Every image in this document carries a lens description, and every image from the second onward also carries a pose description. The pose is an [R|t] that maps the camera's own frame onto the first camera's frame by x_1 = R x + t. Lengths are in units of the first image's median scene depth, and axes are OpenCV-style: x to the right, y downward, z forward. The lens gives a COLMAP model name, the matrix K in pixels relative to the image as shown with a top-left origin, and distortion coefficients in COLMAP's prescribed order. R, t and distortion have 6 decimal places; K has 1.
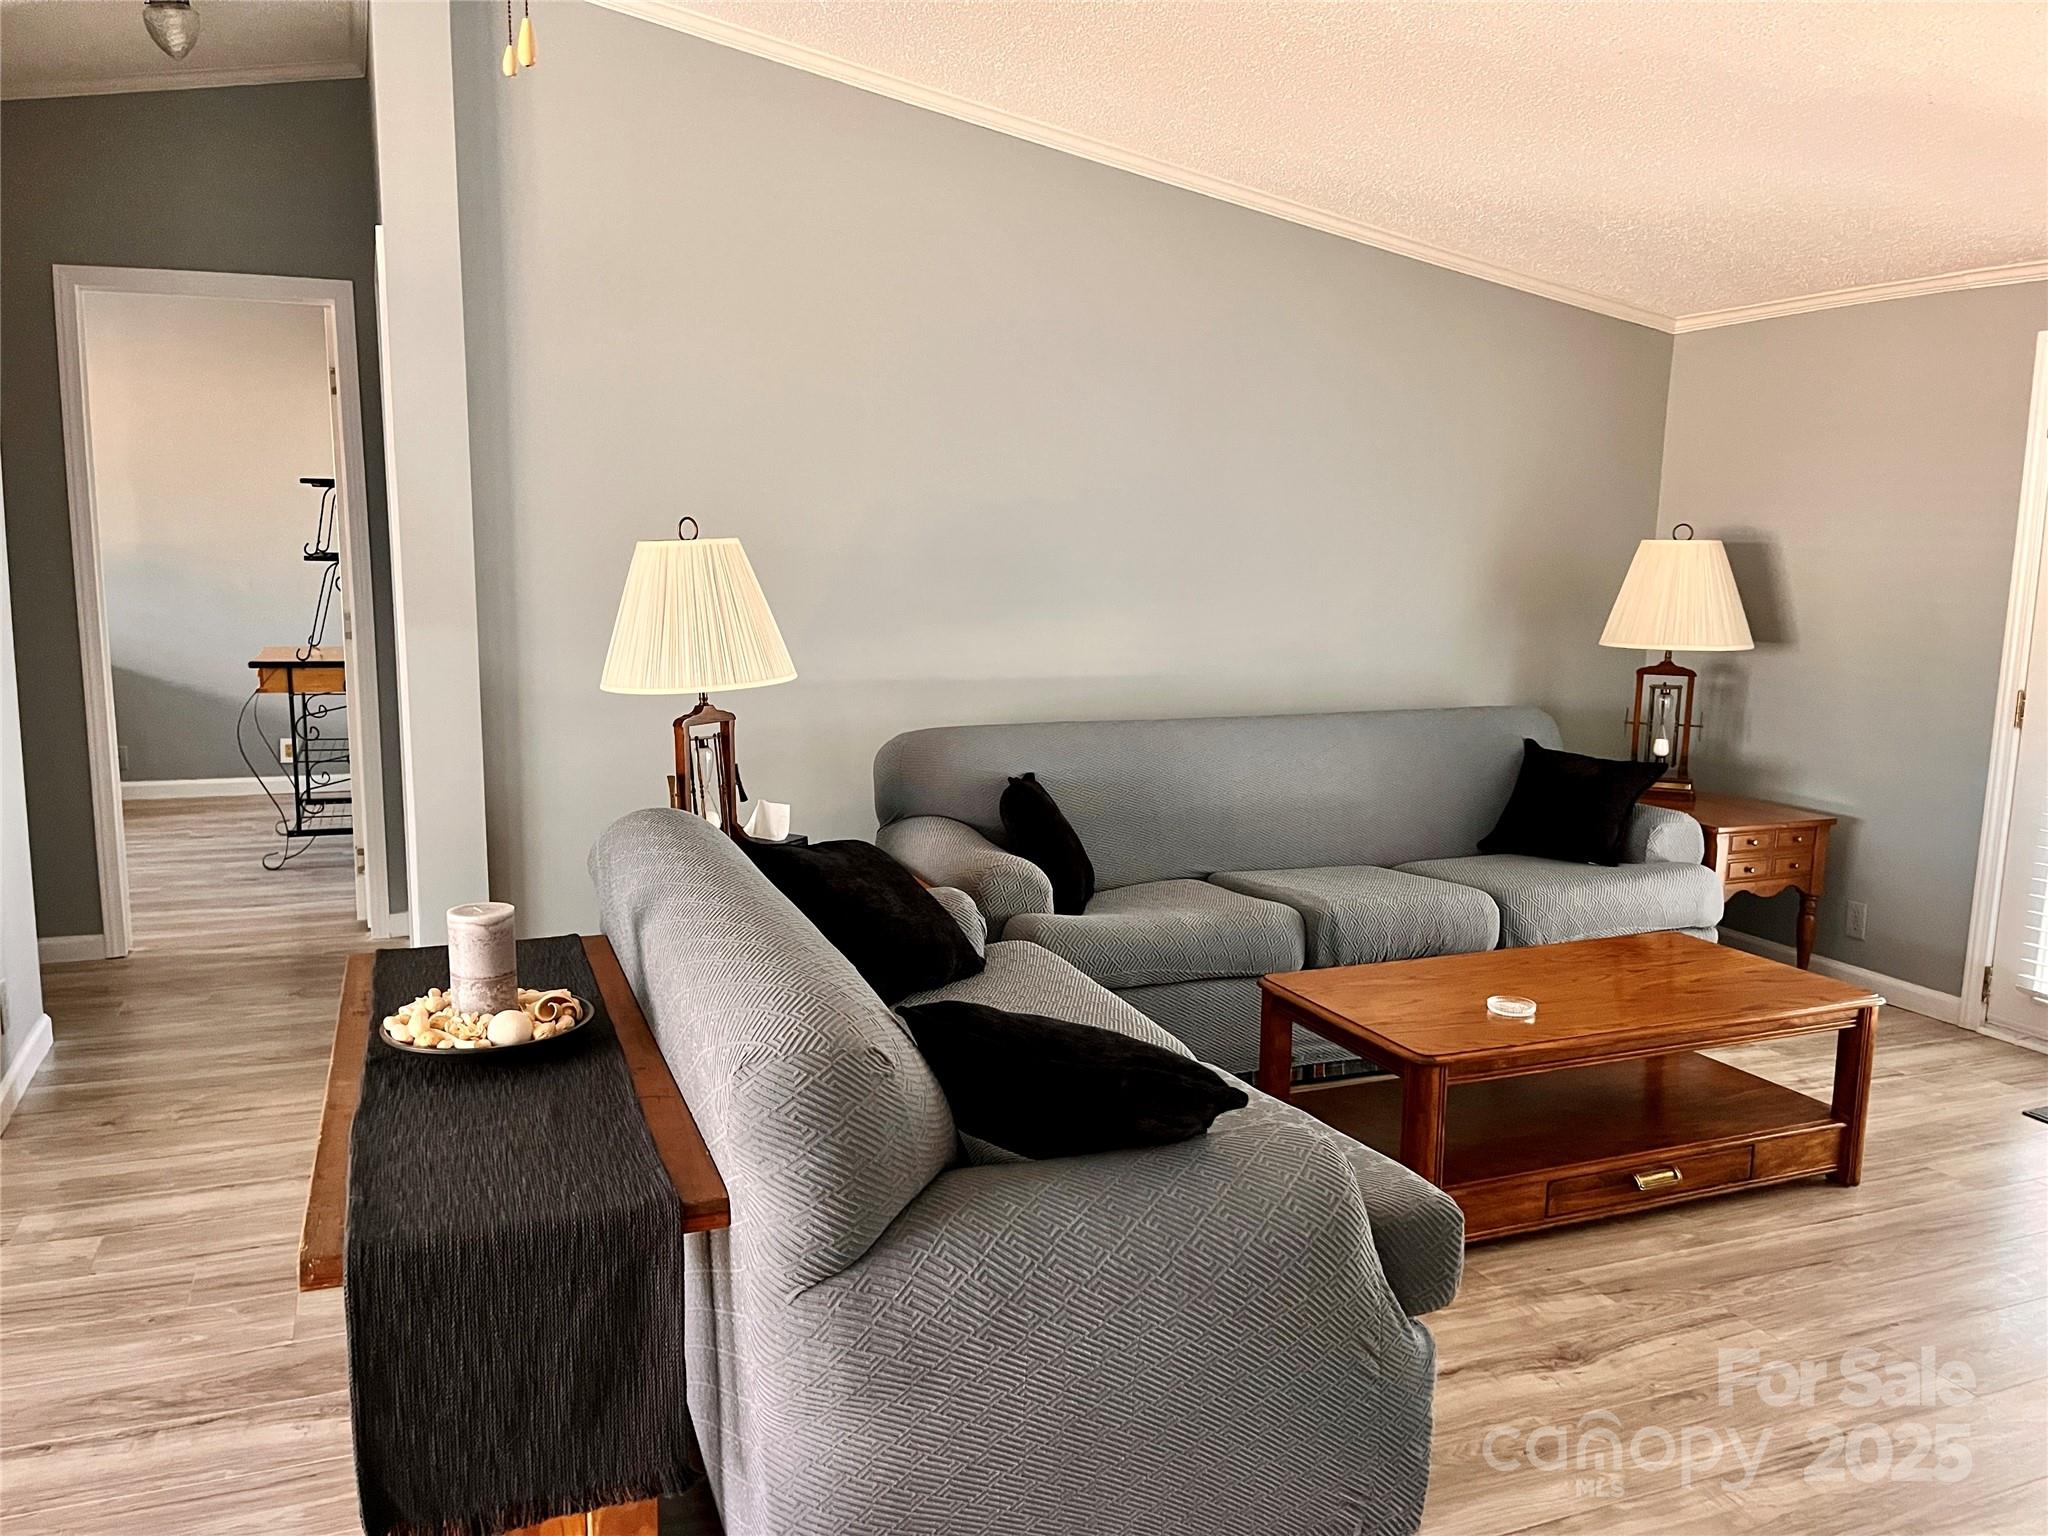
lens RADIAL K [[1558.4, 0, 1012.2], [0, 1558.4, 773.3], [0, 0, 1]] dist [0.046200, -0.029010]
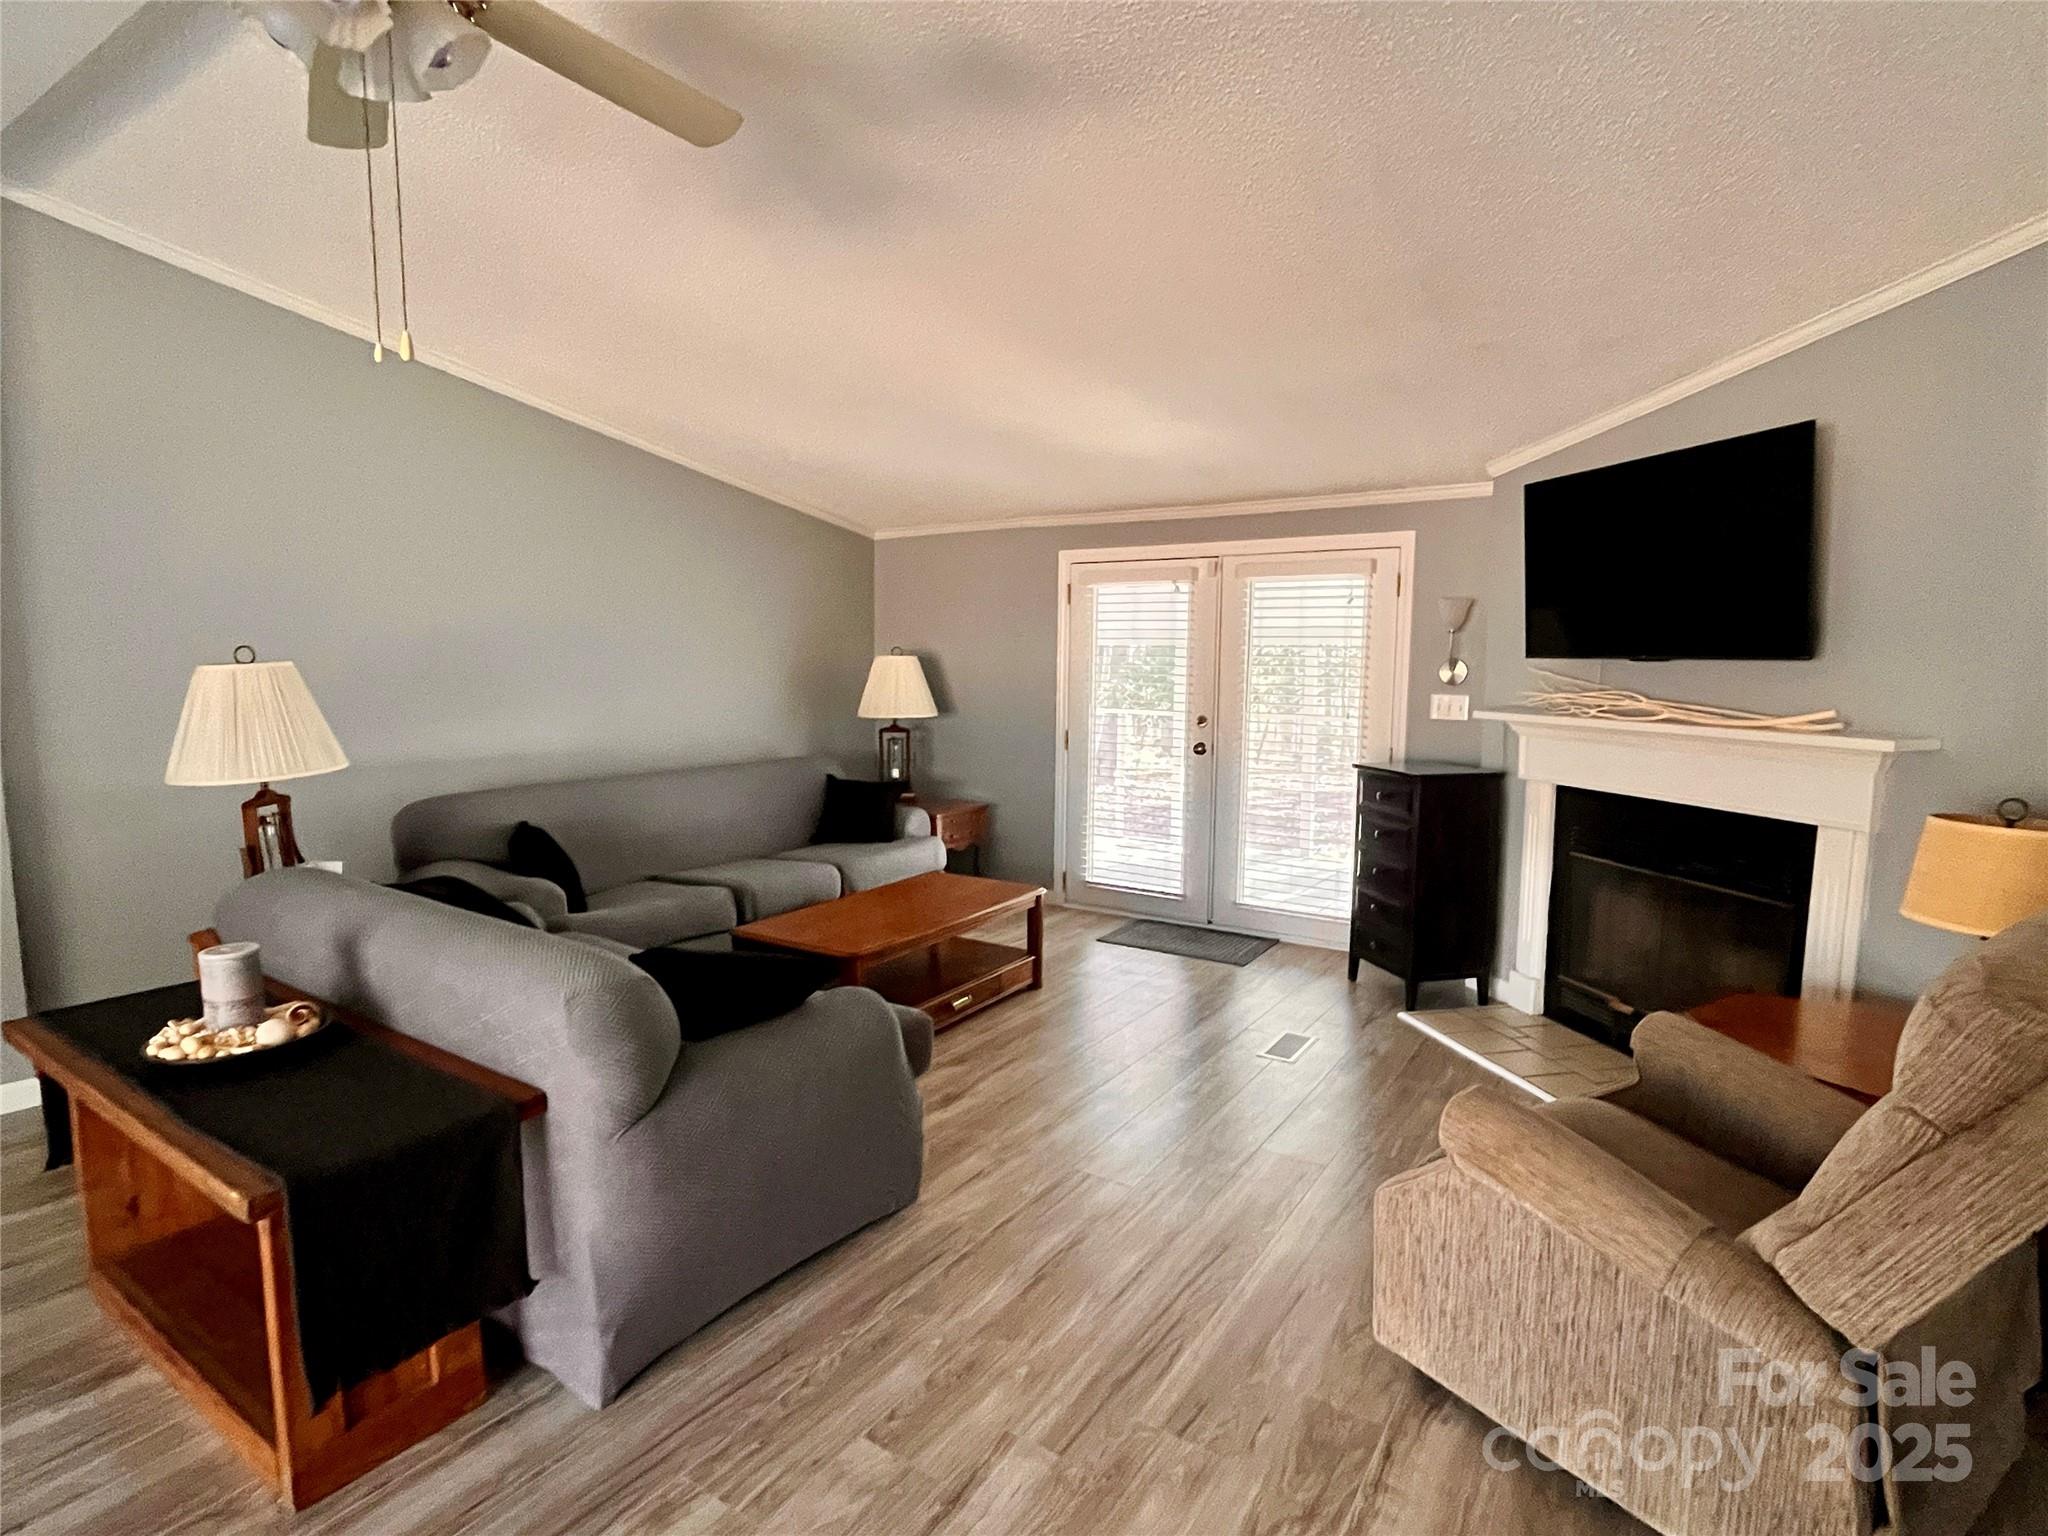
lens RADIAL K [[1050.5, 0, 1025.1], [0, 1050.5, 764.3], [0, 0, 1]] dist [0.001625, -0.000479]
pose [[0.824363, -0.068909, 0.561852, -0.165933], [0.093364, 0.995521, -0.014890, 0.005370], [-0.558309, 0.064731, 0.827104, -0.062840]]
